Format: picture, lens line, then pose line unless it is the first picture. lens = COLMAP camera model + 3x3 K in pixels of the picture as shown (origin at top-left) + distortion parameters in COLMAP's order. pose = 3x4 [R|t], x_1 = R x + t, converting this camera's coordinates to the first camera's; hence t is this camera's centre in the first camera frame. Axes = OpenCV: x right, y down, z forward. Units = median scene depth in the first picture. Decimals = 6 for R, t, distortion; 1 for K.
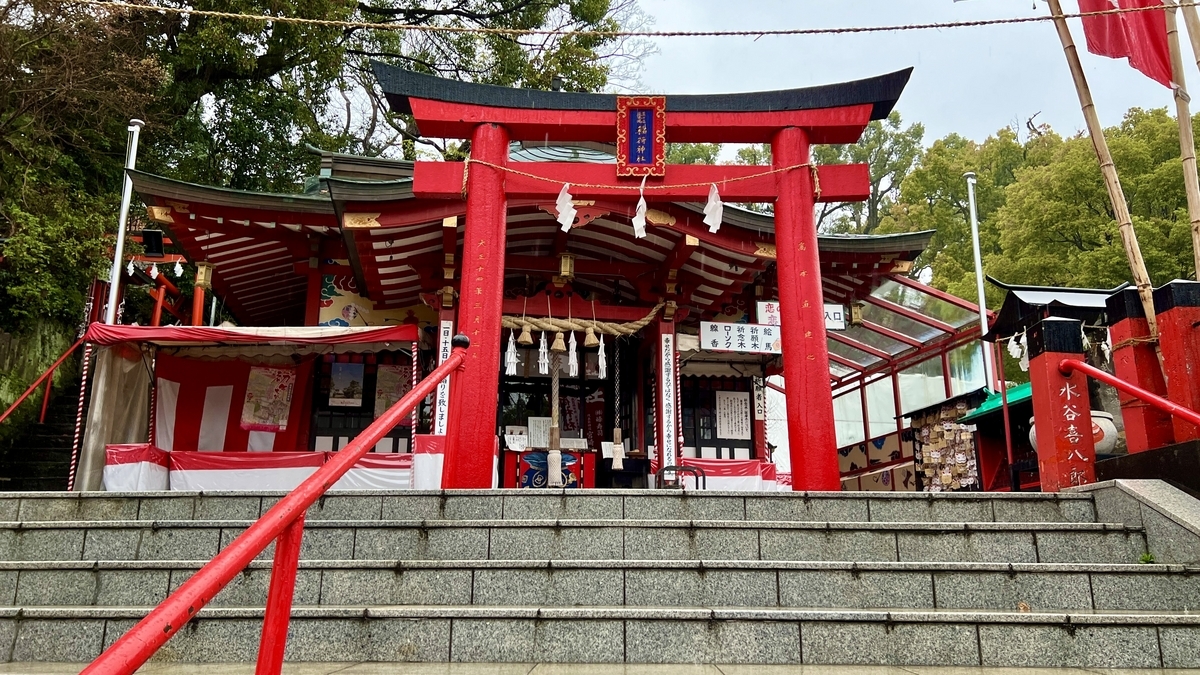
lens RADIAL K [[896.3, 0, 605.7], [0, 896.3, 345.9], [0, 0, 1]] dist [0.085491, -0.111692]
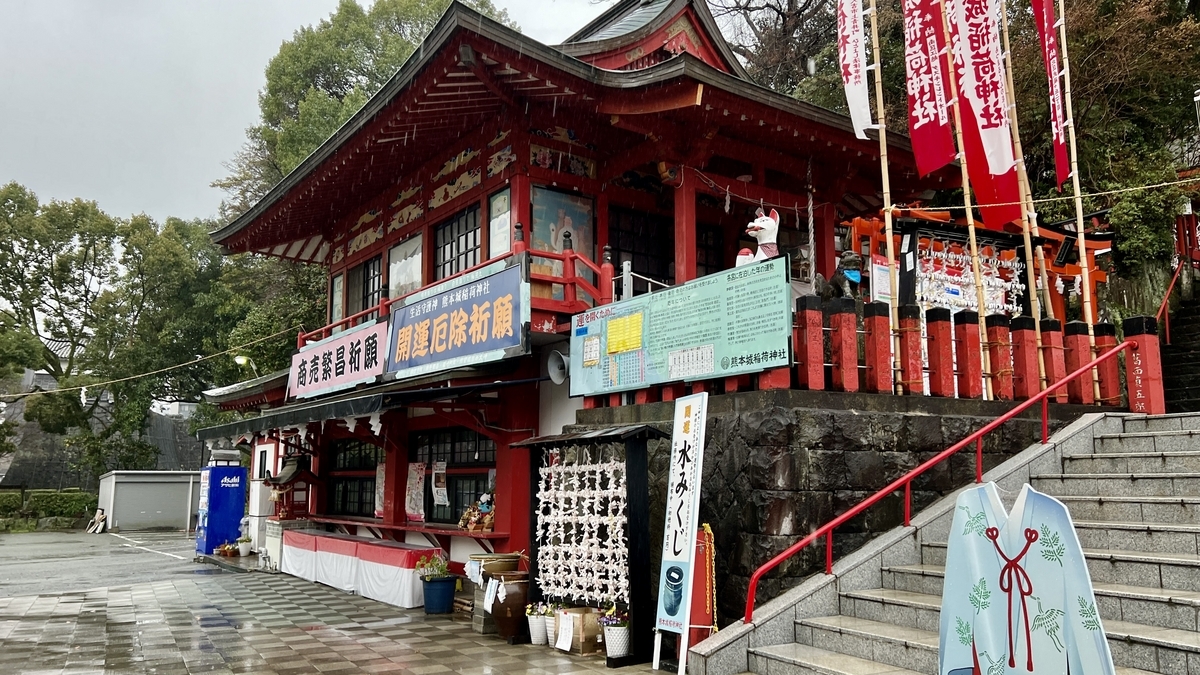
lens RADIAL K [[896.3, 0, 605.7], [0, 896.3, 345.9], [0, 0, 1]] dist [0.085491, -0.111692]
pose [[0.493355, -0.129991, -0.860060, 0.083474], [0.226628, 0.973830, -0.017186, -0.075725], [0.839786, -0.186435, 0.509904, -0.324518]]
